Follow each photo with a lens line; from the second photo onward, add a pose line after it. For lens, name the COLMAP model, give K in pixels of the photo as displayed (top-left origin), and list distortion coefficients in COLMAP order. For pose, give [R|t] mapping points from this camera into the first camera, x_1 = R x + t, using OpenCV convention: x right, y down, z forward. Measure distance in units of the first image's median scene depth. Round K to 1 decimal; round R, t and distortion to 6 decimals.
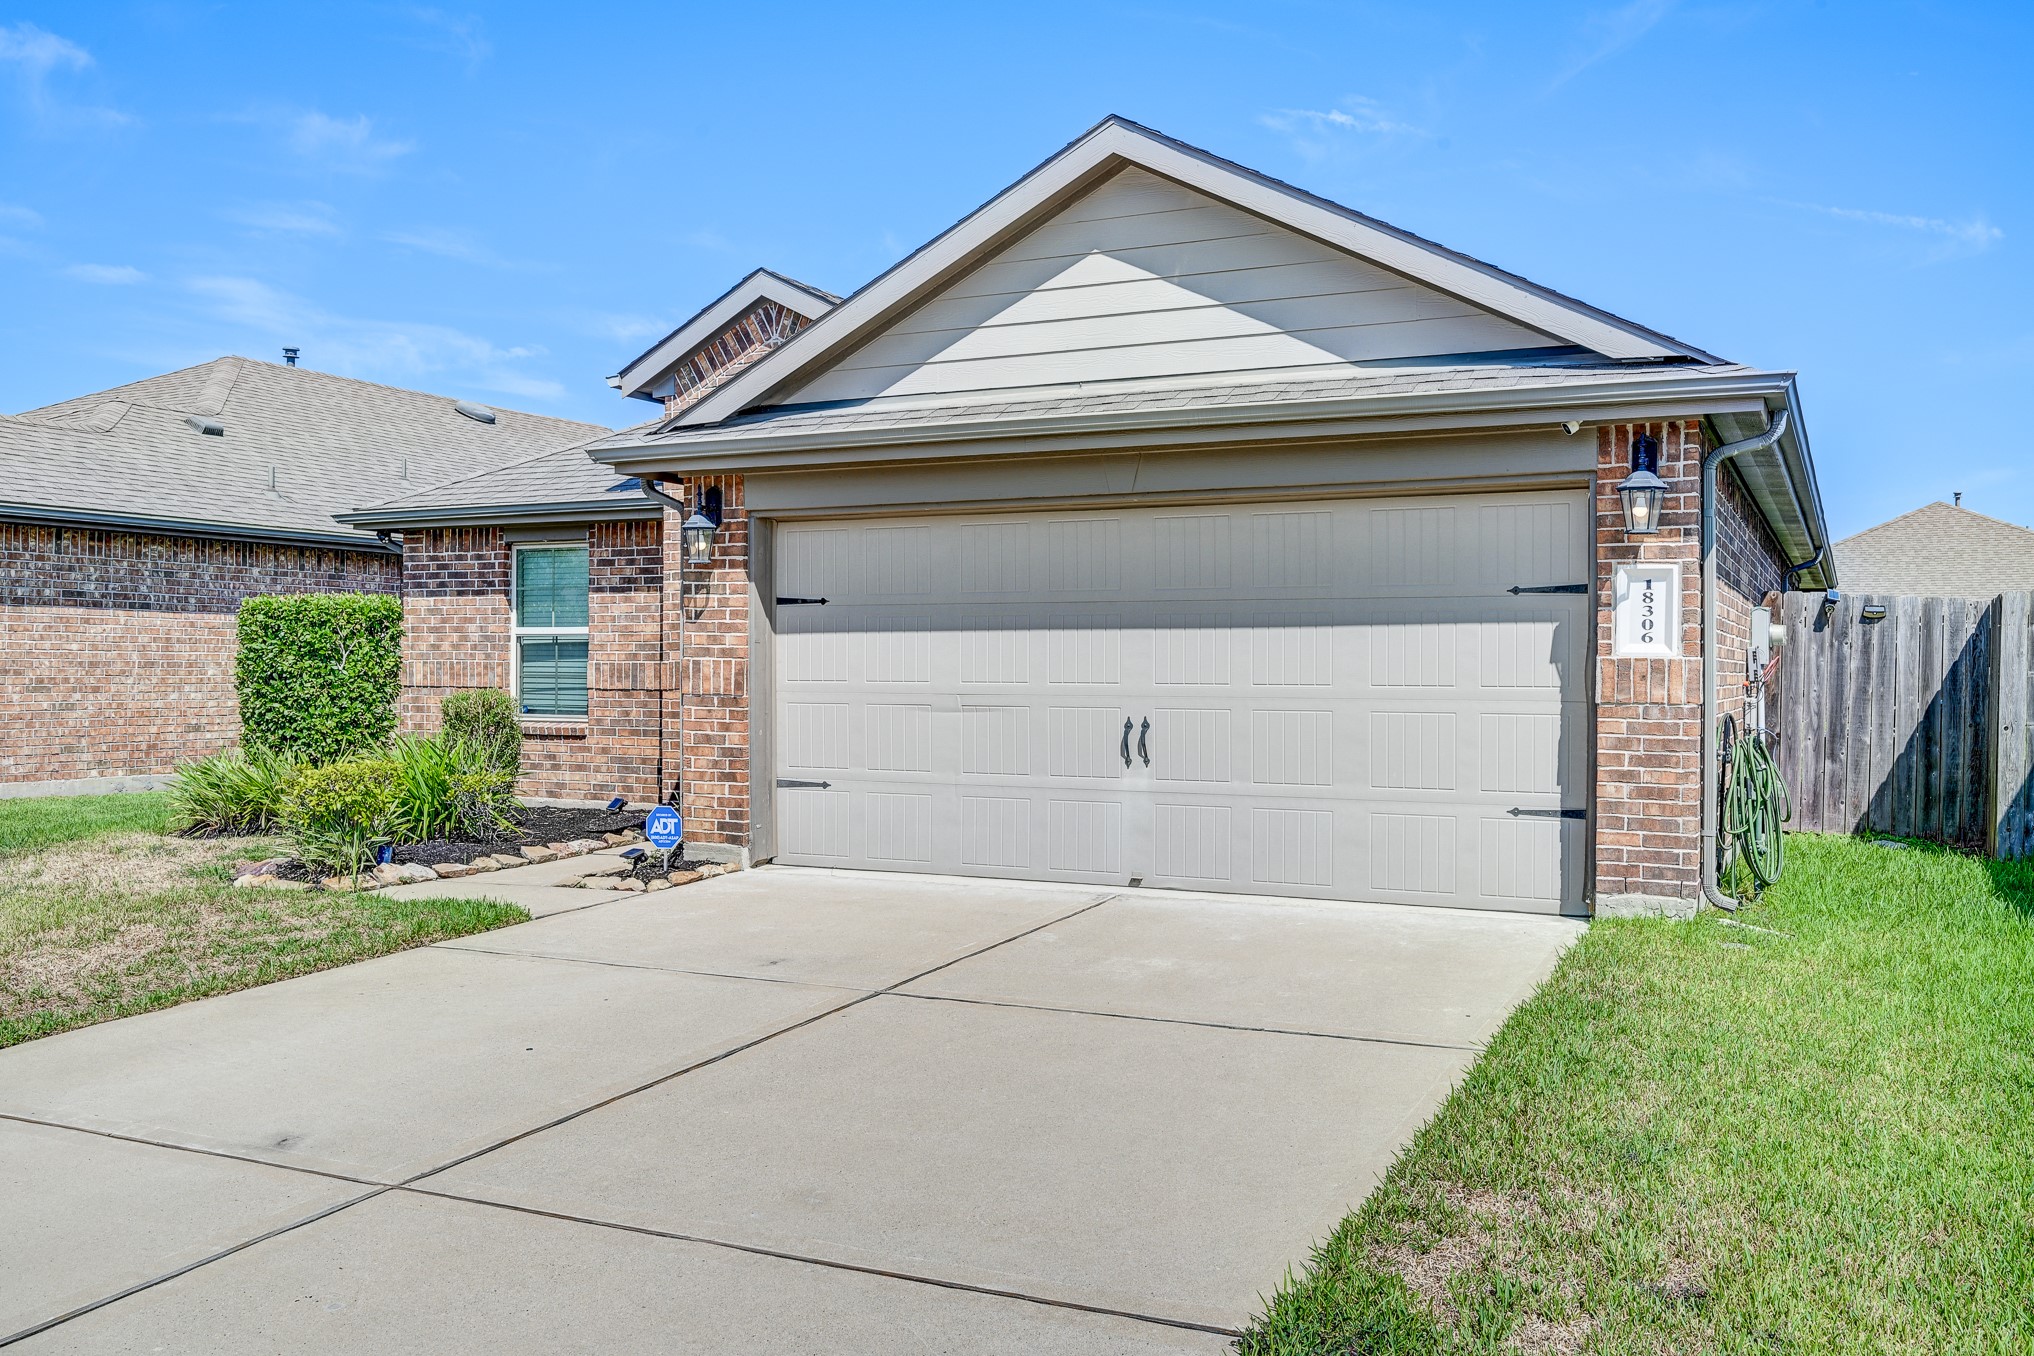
lens RADIAL K [[1728.9, 0, 1017.0], [0, 1728.9, 678.0], [0, 0, 1]] dist [-0.005668, -0.003119]
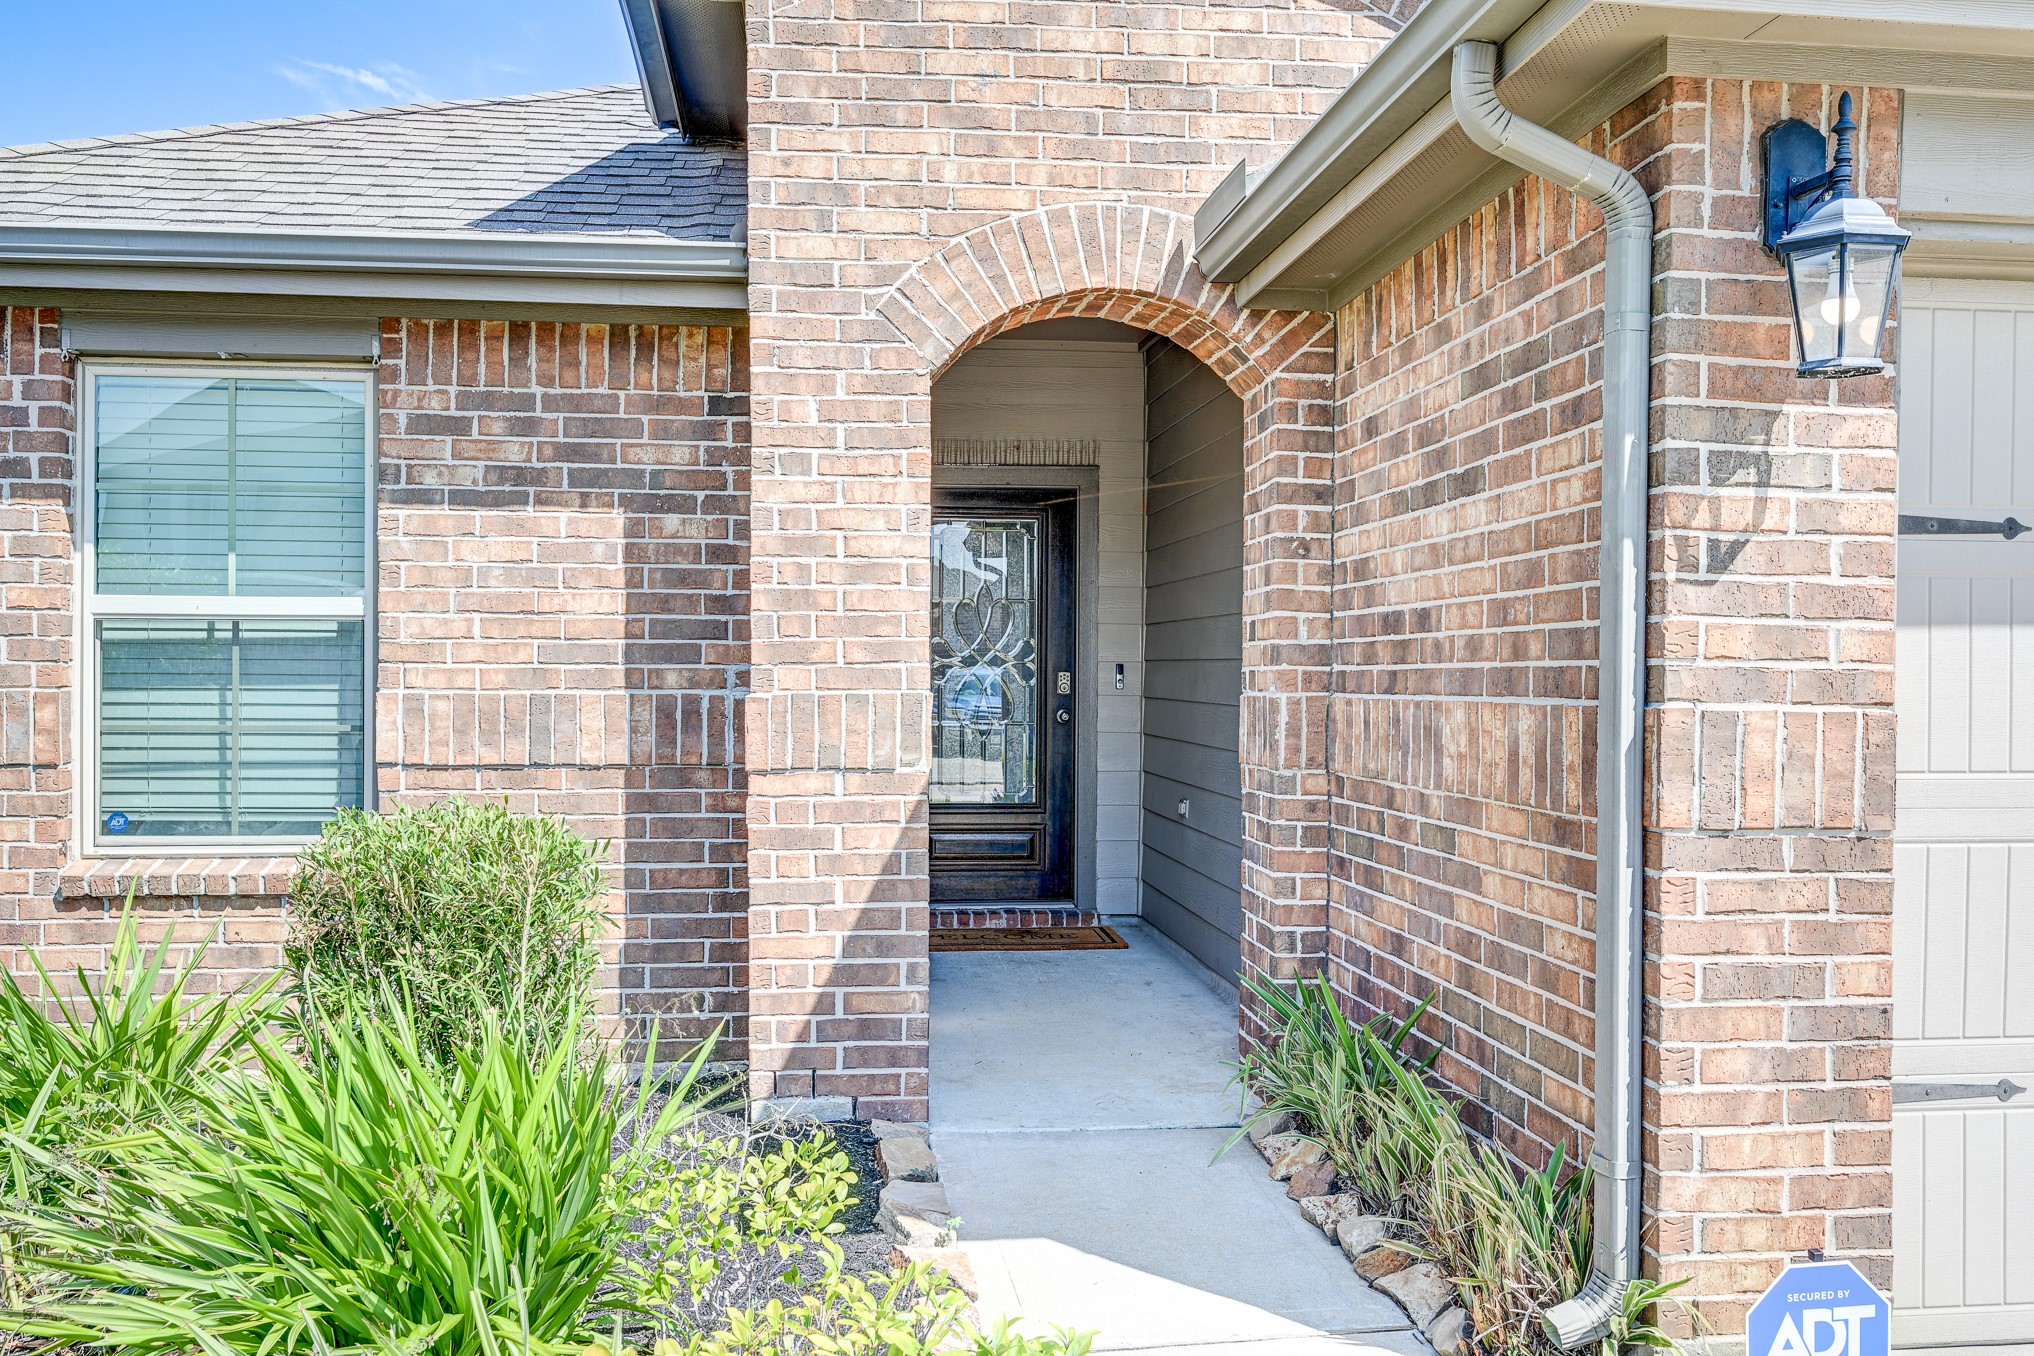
lens RADIAL K [[1674.2, 0, 1017.0], [0, 1674.2, 678.0], [0, 0, 1]] dist [-0.012080, -0.007746]
pose [[0.834589, -0.004730, 0.550853, -0.332902], [0.002775, 0.999987, 0.004383, -0.013509], [-0.550866, -0.002130, 0.834591, 0.631929]]
